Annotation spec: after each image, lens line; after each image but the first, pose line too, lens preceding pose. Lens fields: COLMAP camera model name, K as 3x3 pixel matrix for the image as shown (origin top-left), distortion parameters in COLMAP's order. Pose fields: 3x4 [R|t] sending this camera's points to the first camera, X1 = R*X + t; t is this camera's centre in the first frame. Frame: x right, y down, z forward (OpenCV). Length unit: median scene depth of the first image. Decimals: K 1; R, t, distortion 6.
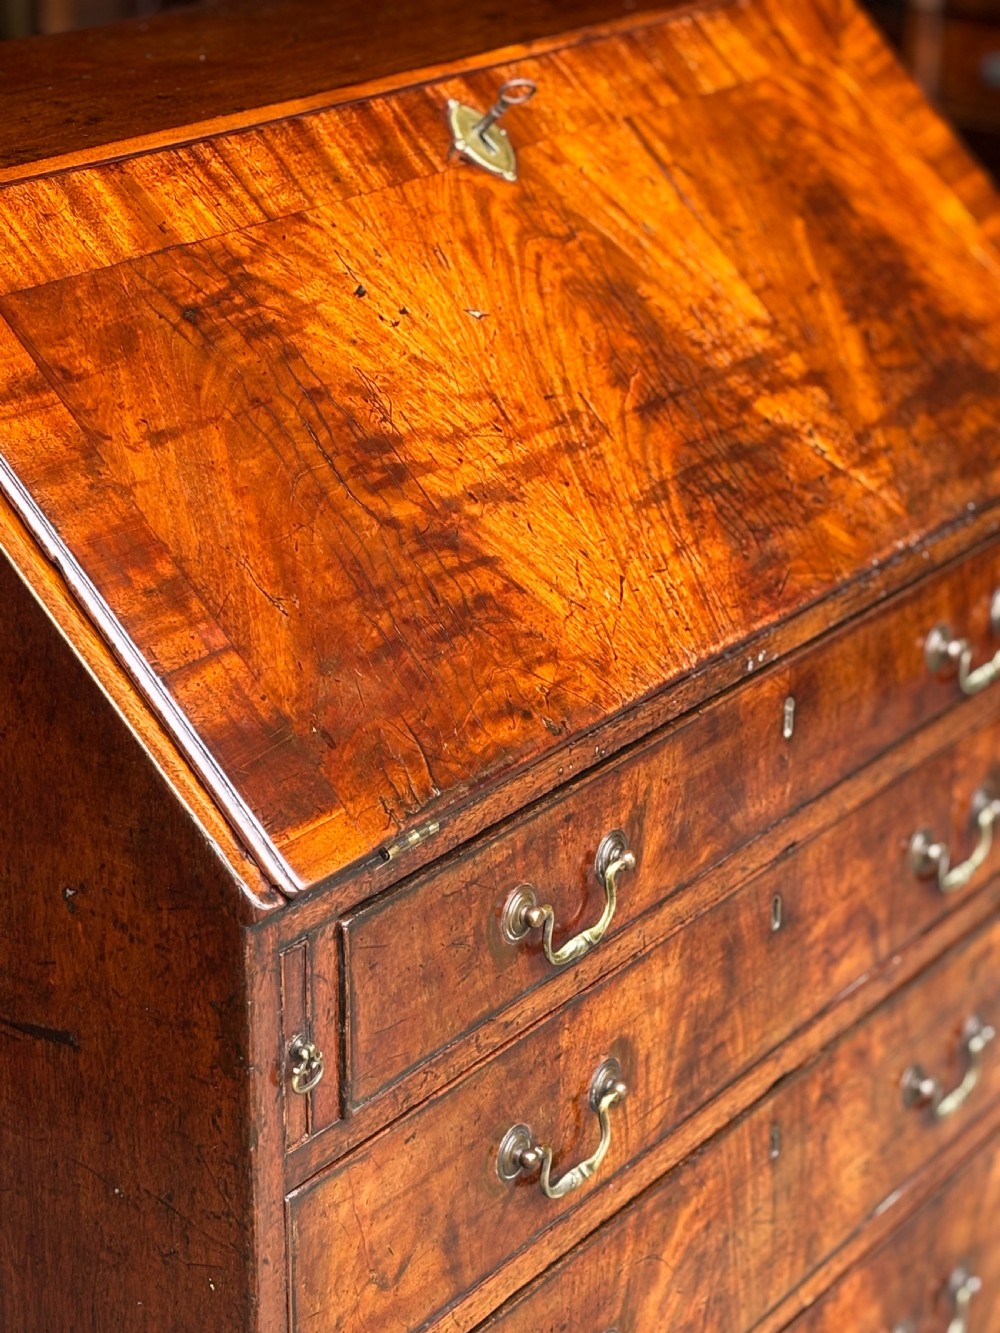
lens RADIAL K [[3032.0, 0, 500.8], [0, 3032.0, 682.4], [0, 0, 1]] dist [0.263492, -0.818348]
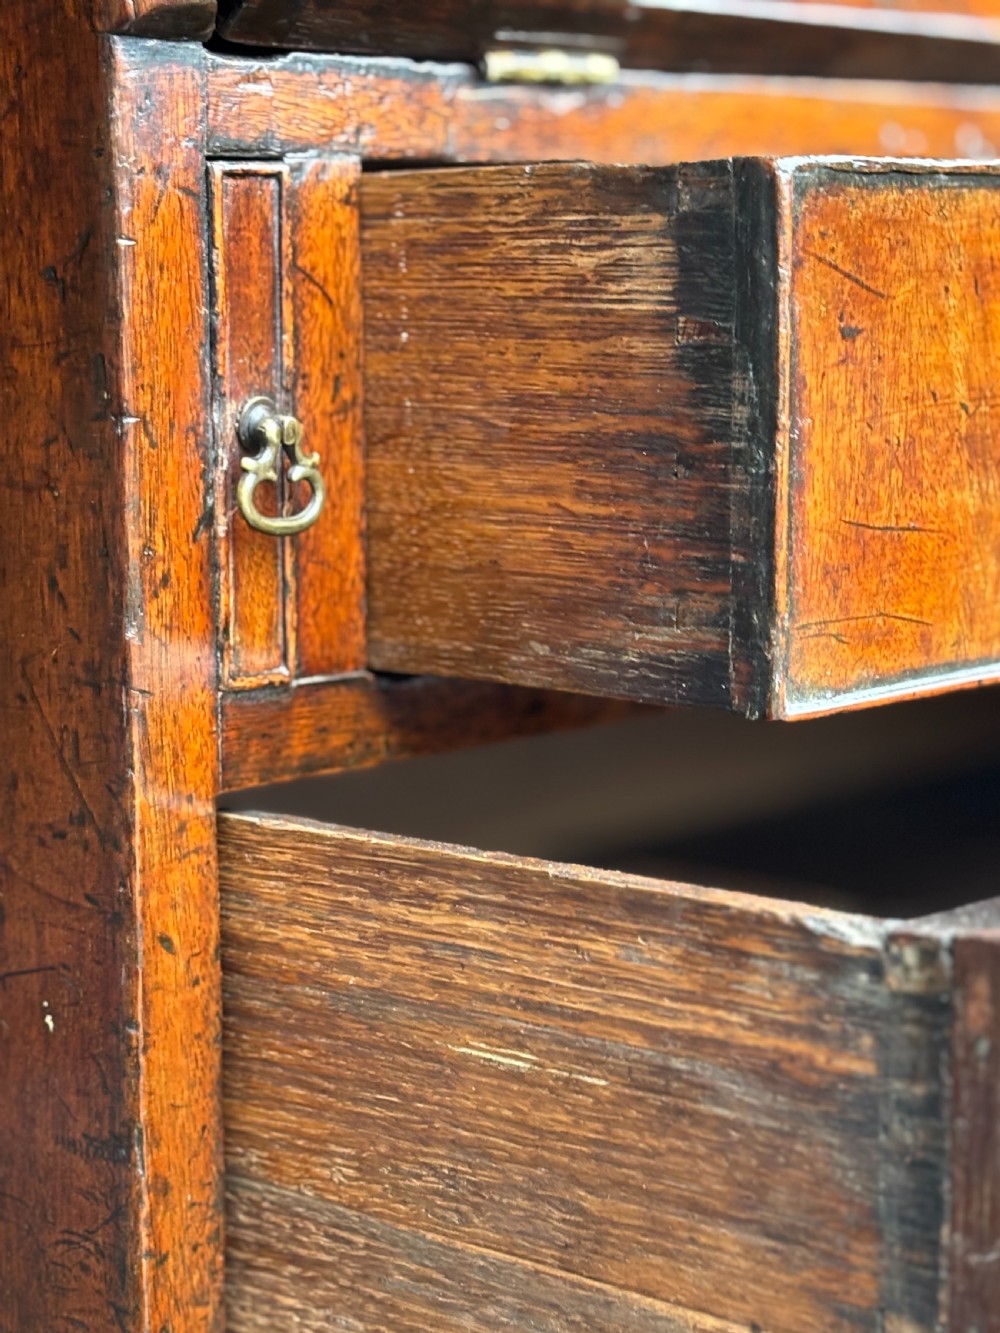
lens RADIAL K [[2799.1, 0, 496.6], [0, 2799.1, 693.4], [0, 0, 1]] dist [0.361320, -2.199538]
pose [[0.992898, 0.012918, -0.118265, 0.013088], [-0.039173, 0.974151, -0.222477, 0.216076], [0.112334, 0.225529, 0.967738, 0.555619]]
